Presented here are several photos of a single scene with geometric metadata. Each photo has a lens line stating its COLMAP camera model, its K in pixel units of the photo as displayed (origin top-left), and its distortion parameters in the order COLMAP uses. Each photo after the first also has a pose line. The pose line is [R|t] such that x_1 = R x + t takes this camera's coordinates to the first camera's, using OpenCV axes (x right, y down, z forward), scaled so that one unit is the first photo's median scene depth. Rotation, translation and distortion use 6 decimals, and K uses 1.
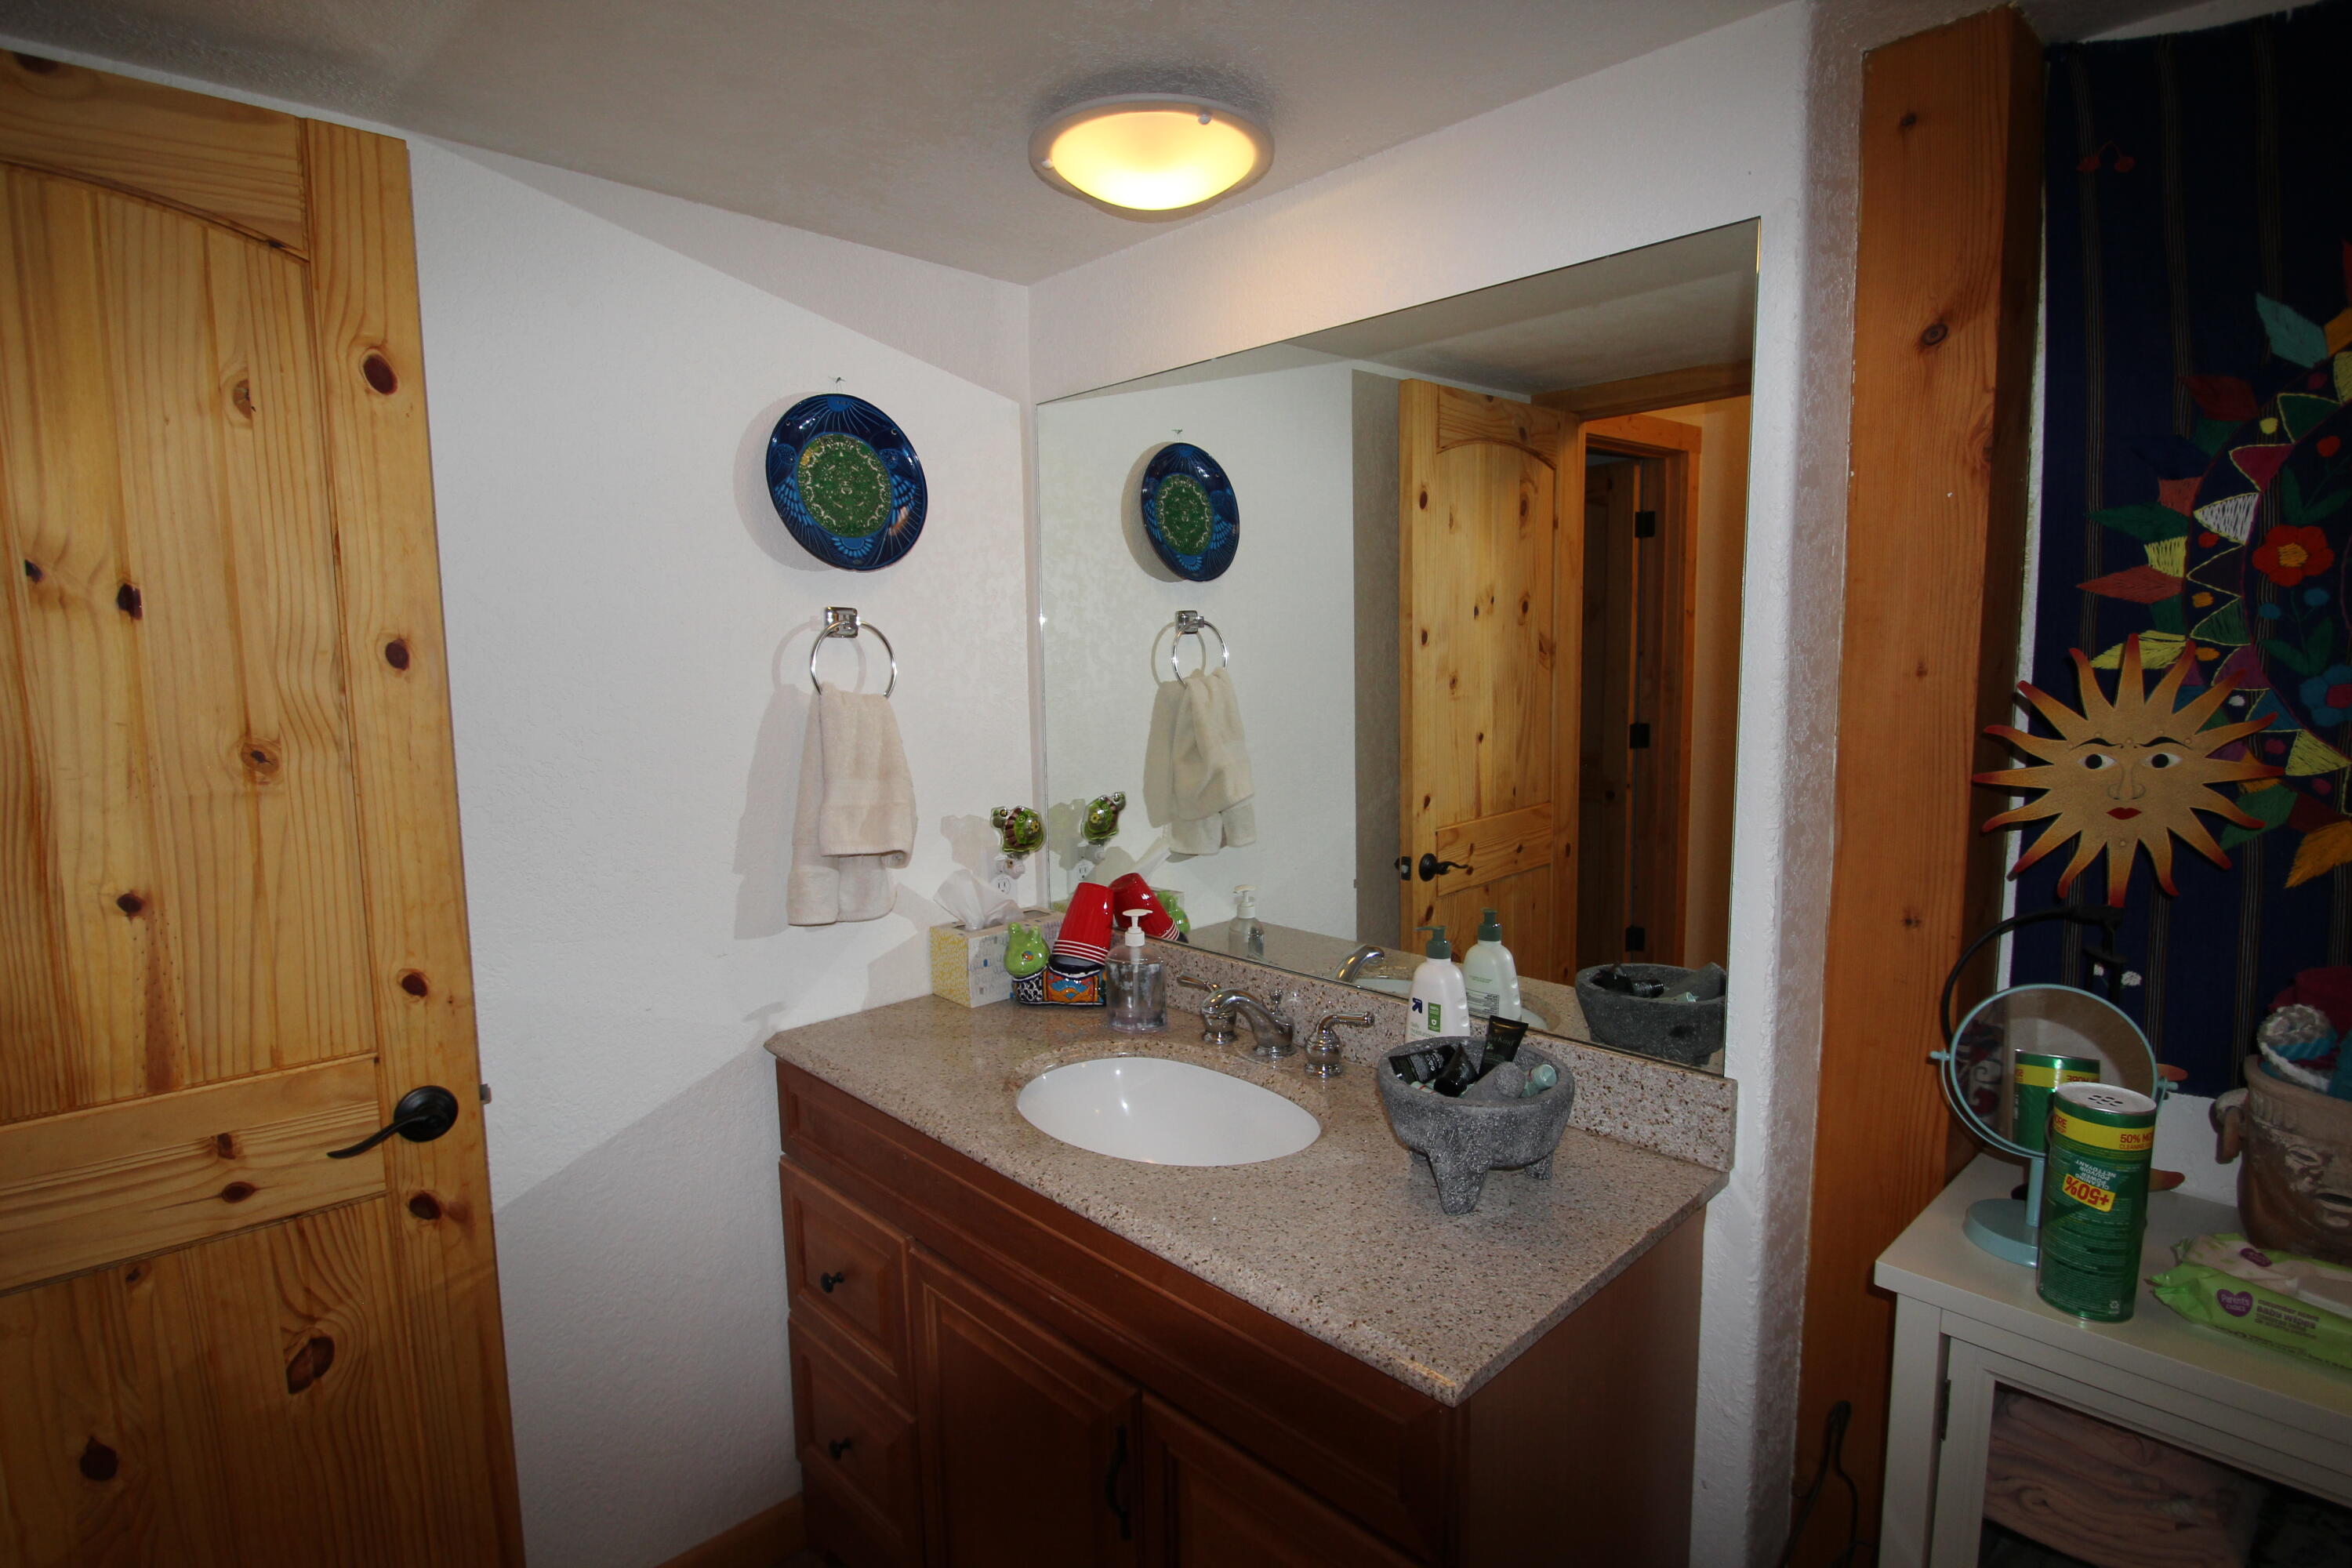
lens RADIAL K [[1192.2, 0, 1177.8], [0, 1192.2, 779.5], [0, 0, 1]] dist [0.002745, 0.000046]
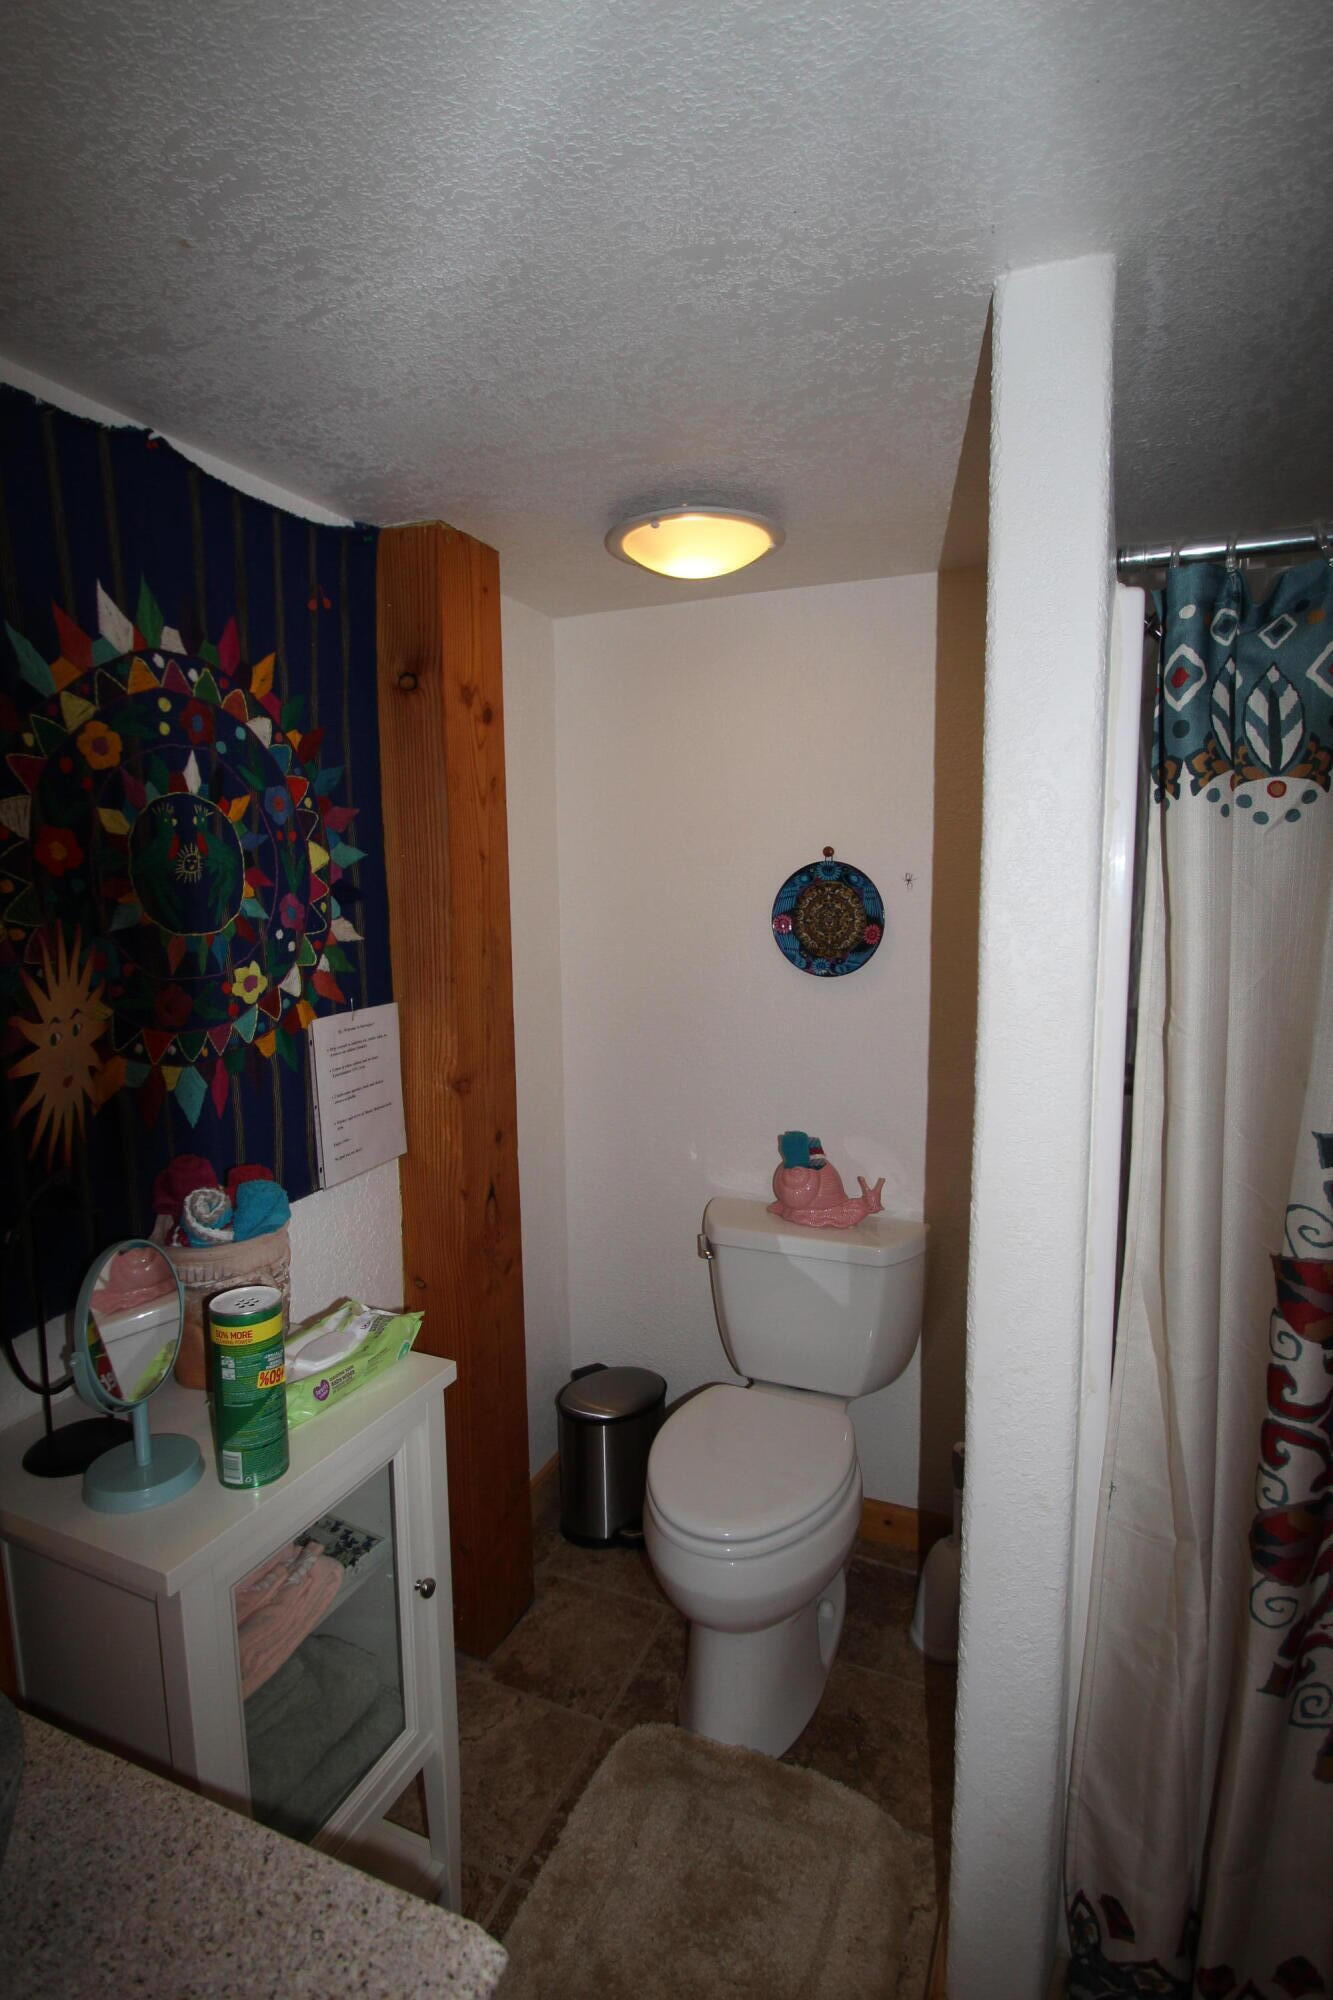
lens RADIAL K [[1013.8, 0, 672.2], [0, 1013.8, 995.7], [0, 0, 1]] dist [0.002745, 0.000046]
pose [[-0.376197, -0.105031, 0.920567, -0.269653], [0.114703, 0.980632, 0.158758, -0.134952], [-0.919412, 0.165316, -0.356864, 0.815678]]
